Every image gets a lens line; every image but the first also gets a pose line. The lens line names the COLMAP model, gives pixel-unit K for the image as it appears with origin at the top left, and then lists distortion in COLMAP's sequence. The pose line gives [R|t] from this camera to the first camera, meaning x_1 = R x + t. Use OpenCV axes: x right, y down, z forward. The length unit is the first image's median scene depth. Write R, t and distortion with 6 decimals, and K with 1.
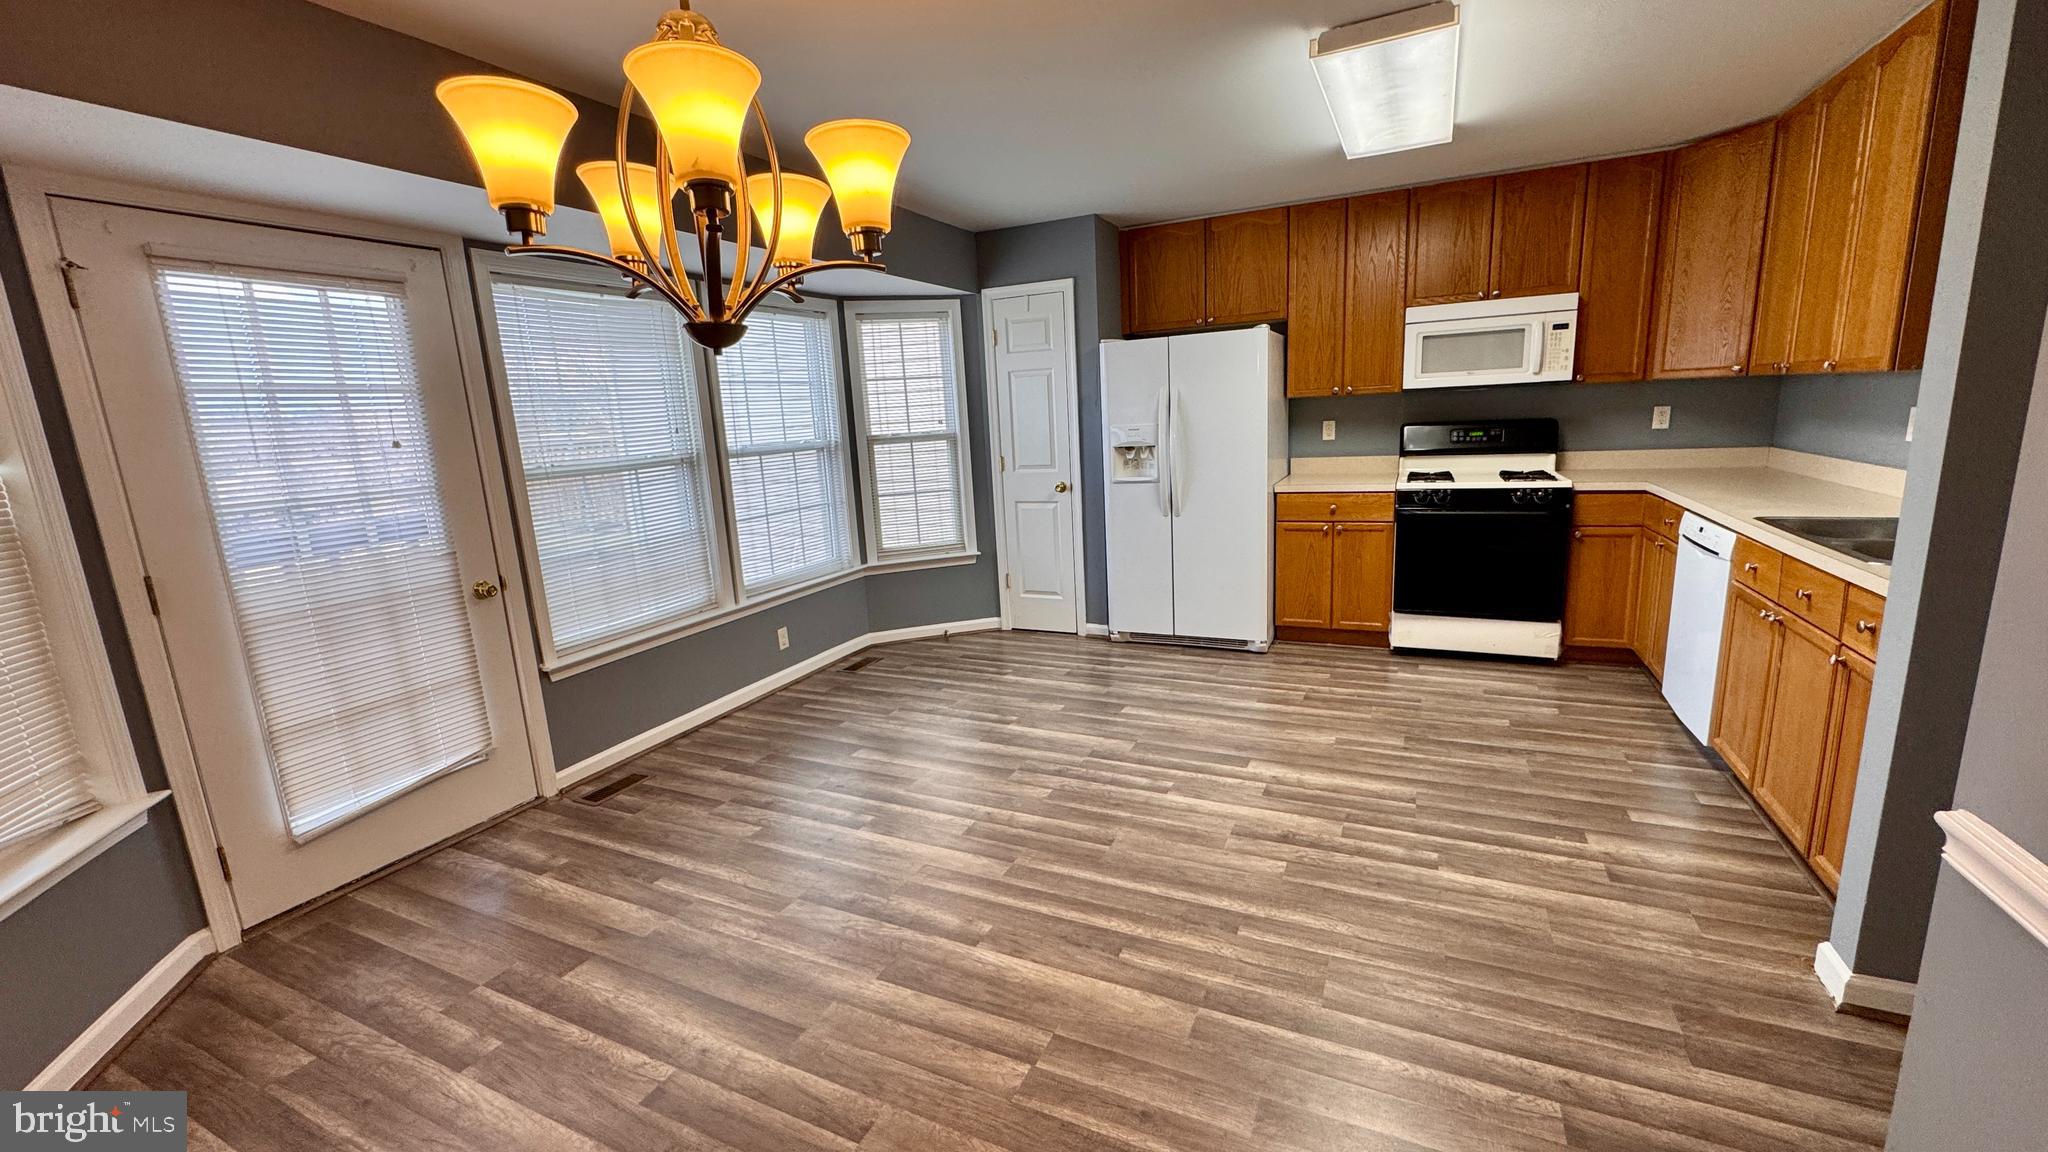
lens RADIAL K [[814.4, 0, 1024.0], [0, 814.4, 576.0], [0, 0, 1]] dist [-0.002542, -0.000149]
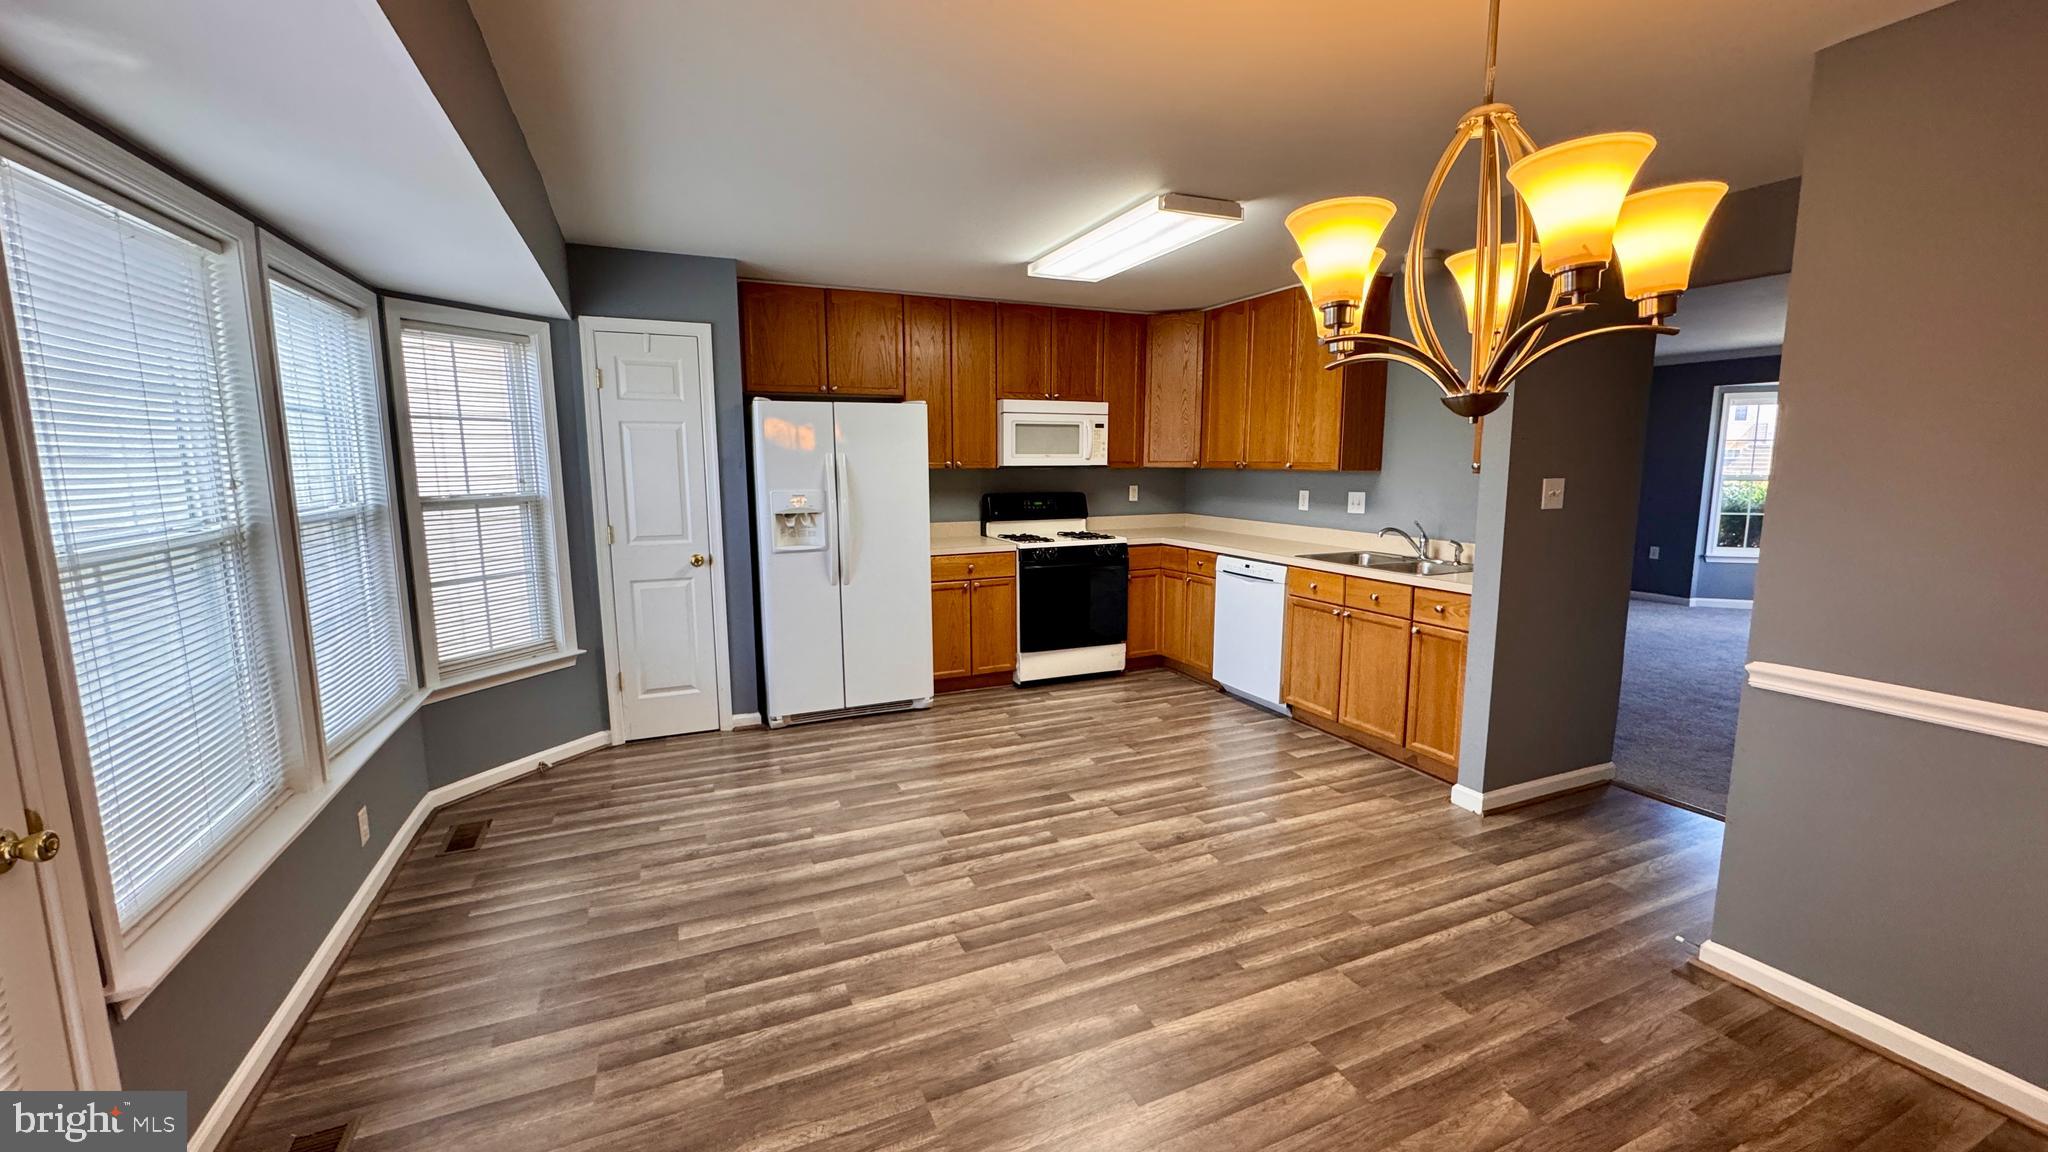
lens RADIAL K [[814.4, 0, 1024.0], [0, 814.4, 576.0], [0, 0, 1]] dist [-0.002542, -0.000149]
pose [[0.648659, -0.058464, 0.758831, -0.459432], [0.119613, 0.992486, -0.025780, -0.036698], [-0.751621, 0.107489, 0.650778, 0.230457]]
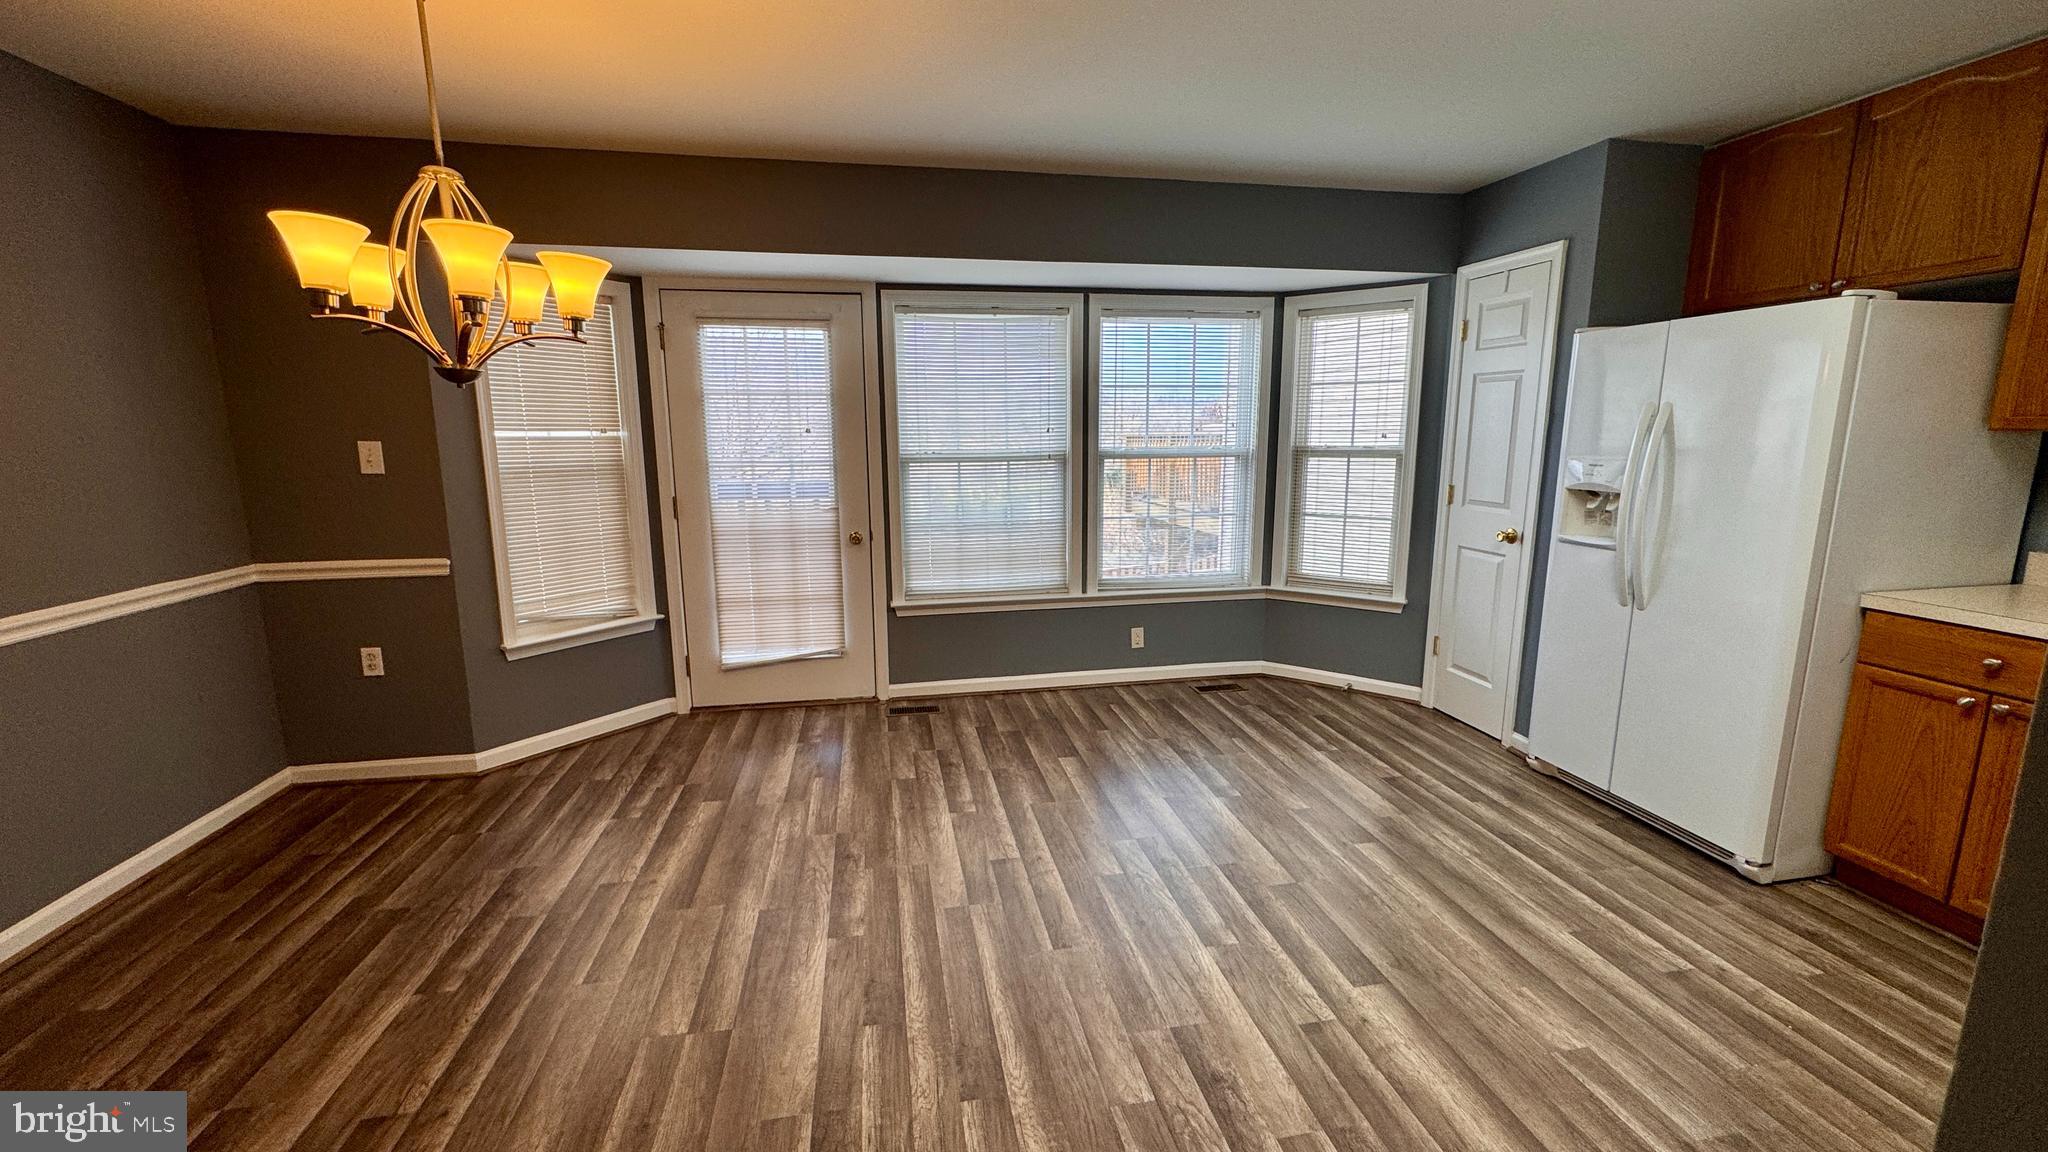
lens RADIAL K [[814.4, 0, 1024.0], [0, 814.4, 576.0], [0, 0, 1]] dist [-0.002542, -0.000149]
pose [[0.589631, 0.194650, -0.783866, 0.438497], [-0.185404, 0.977228, 0.103203, -0.084084], [0.786104, 0.084480, 0.612293, 0.275276]]
